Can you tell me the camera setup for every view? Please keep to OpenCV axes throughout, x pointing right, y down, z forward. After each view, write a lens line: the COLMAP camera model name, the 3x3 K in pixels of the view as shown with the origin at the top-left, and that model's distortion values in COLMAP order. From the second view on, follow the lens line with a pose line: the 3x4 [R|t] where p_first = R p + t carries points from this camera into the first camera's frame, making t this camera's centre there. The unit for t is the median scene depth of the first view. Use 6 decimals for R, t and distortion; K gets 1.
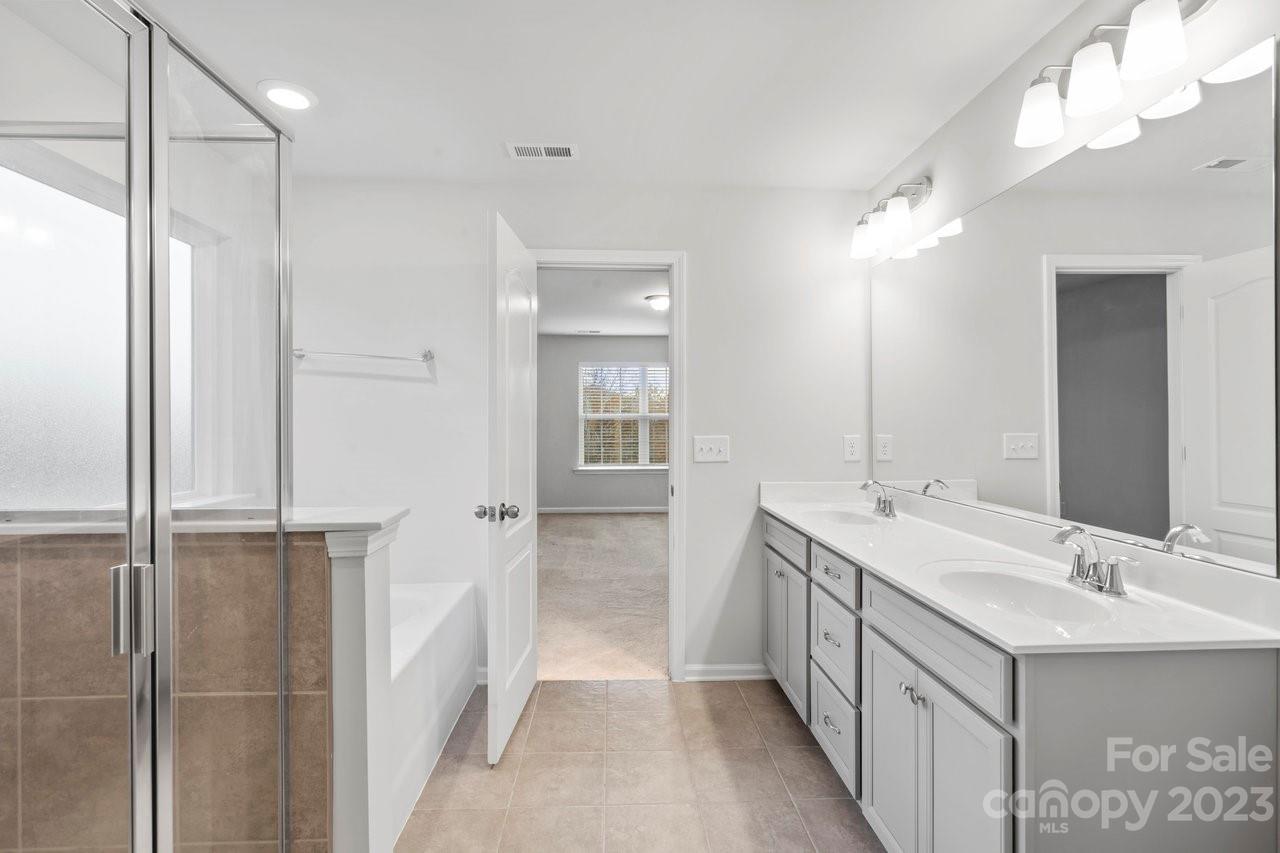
lens RADIAL K [[599.3, 0, 642.1], [0, 599.3, 436.1], [0, 0, 1]] dist [-0.001006, 0.000323]
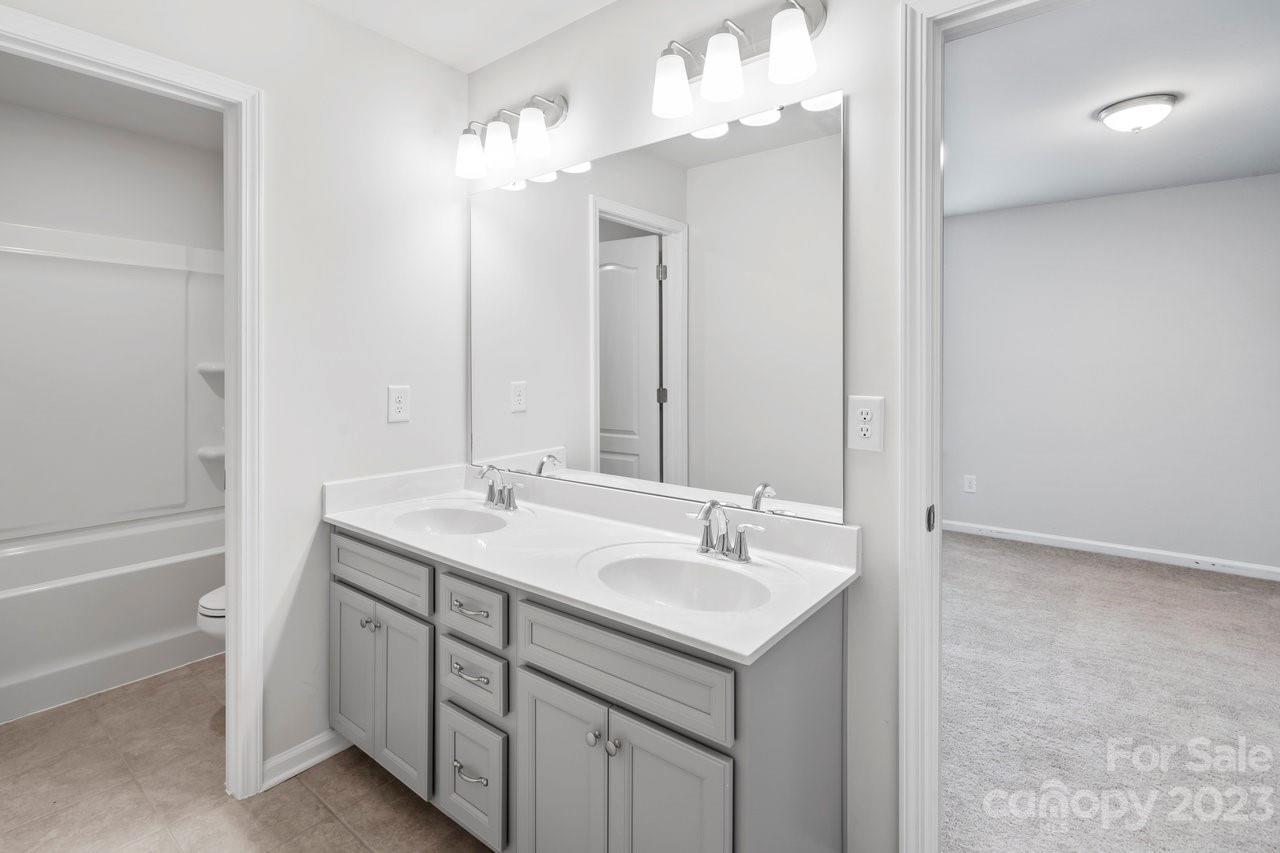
lens RADIAL K [[520.2, 0, 640.7], [0, 520.2, 402.5], [0, 0, 1]] dist [-0.049903, -0.000035]
pose [[0.607258, -0.000704, 0.794504, -0.024528], [-0.007211, 0.999954, 0.006398, -0.011413], [-0.794472, -0.009614, 0.607225, 0.440505]]
